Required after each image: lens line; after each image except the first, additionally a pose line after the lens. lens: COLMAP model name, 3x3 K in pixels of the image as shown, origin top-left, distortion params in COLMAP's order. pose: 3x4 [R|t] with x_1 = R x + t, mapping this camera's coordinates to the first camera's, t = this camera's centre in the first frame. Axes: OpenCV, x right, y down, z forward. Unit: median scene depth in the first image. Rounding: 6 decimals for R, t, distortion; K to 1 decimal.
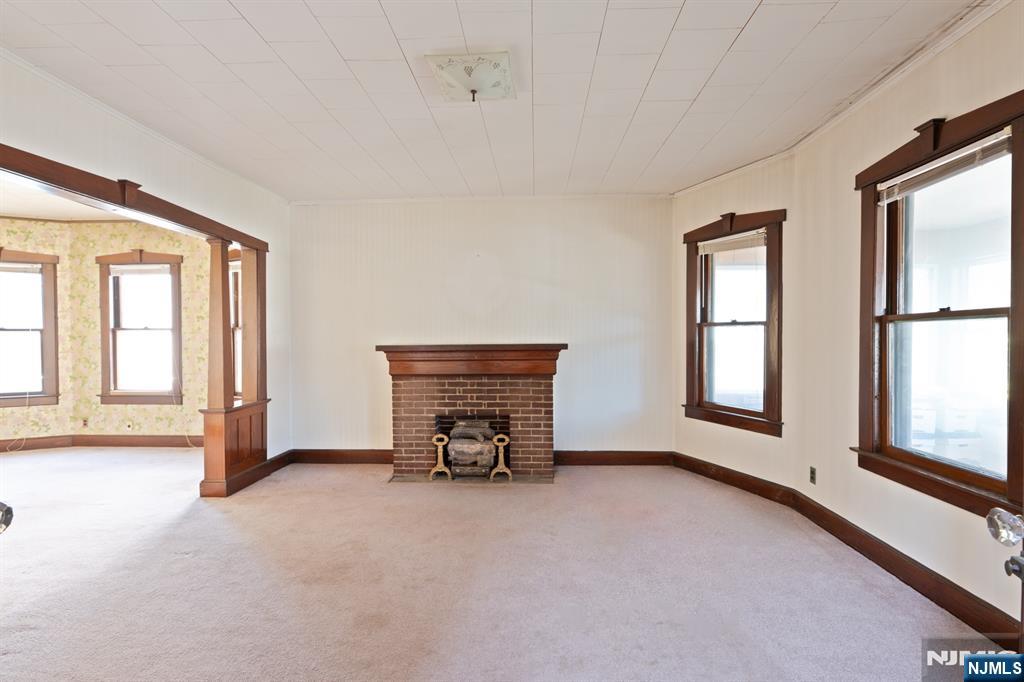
lens RADIAL K [[466.4, 0, 510.3], [0, 466.4, 344.3], [0, 0, 1]] dist [-0.002033, 0.000613]
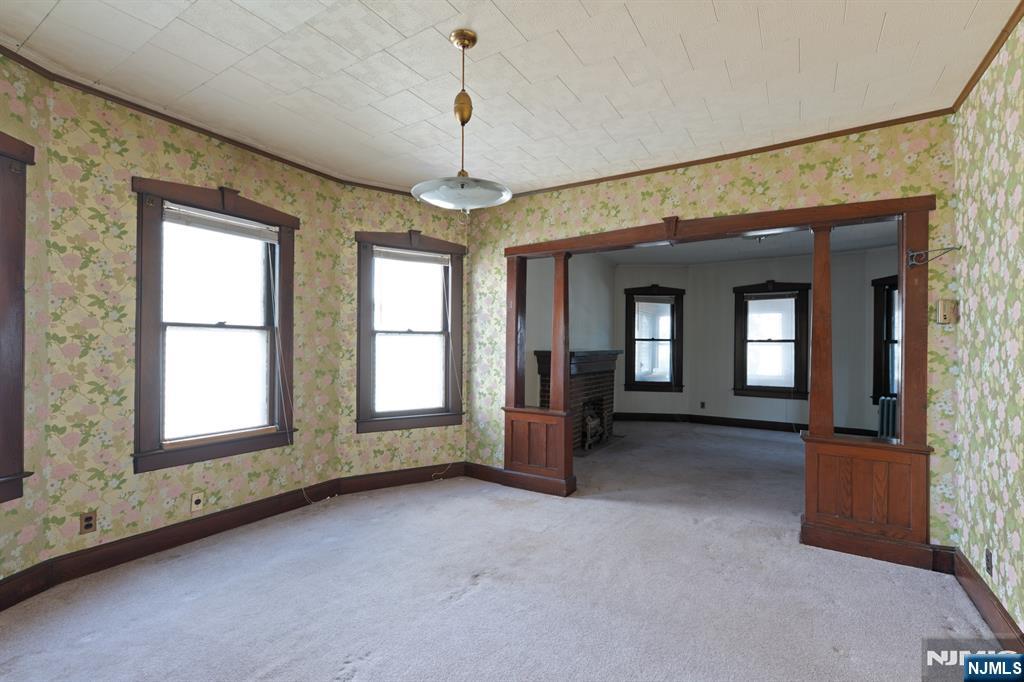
lens RADIAL K [[466.4, 0, 508.8], [0, 466.4, 344.9], [0, 0, 1]] dist [-0.002033, 0.000613]
pose [[0.485884, 0.008082, 0.873986, -1.123327], [0.002089, 0.999944, -0.010408, -0.002814], [-0.874021, 0.006882, 0.485839, 0.411348]]
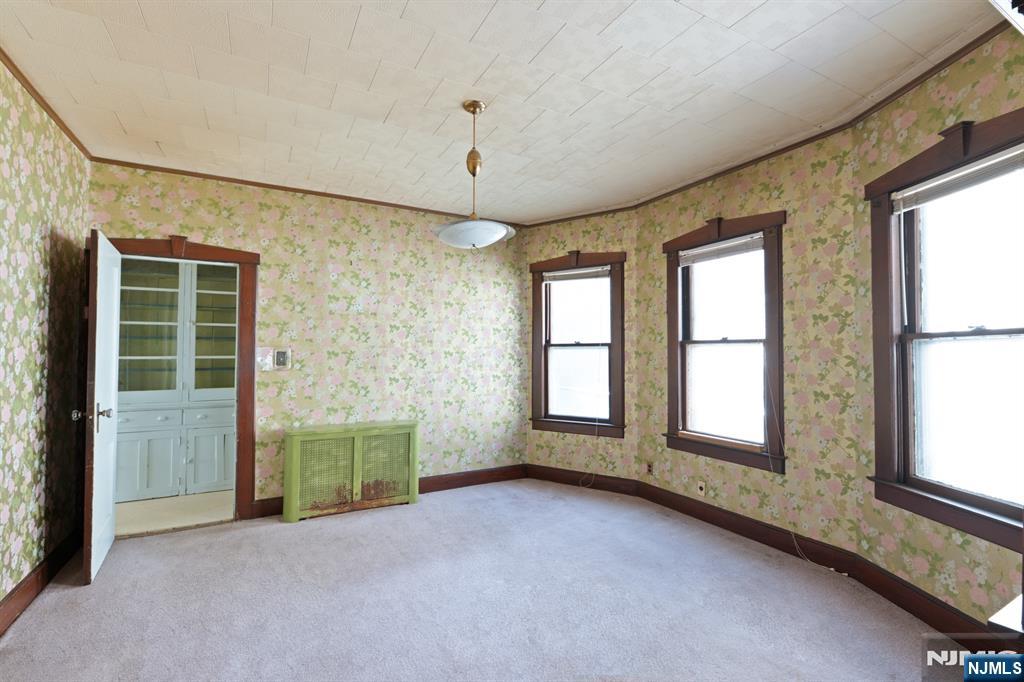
lens RADIAL K [[466.4, 0, 516.1], [0, 466.4, 343.8], [0, 0, 1]] dist [-0.002033, 0.000613]
pose [[0.530422, -0.014080, -0.847617, -0.393856], [-0.016234, 0.999510, -0.026762, -0.007572], [0.847579, 0.027955, 0.529933, 0.420889]]
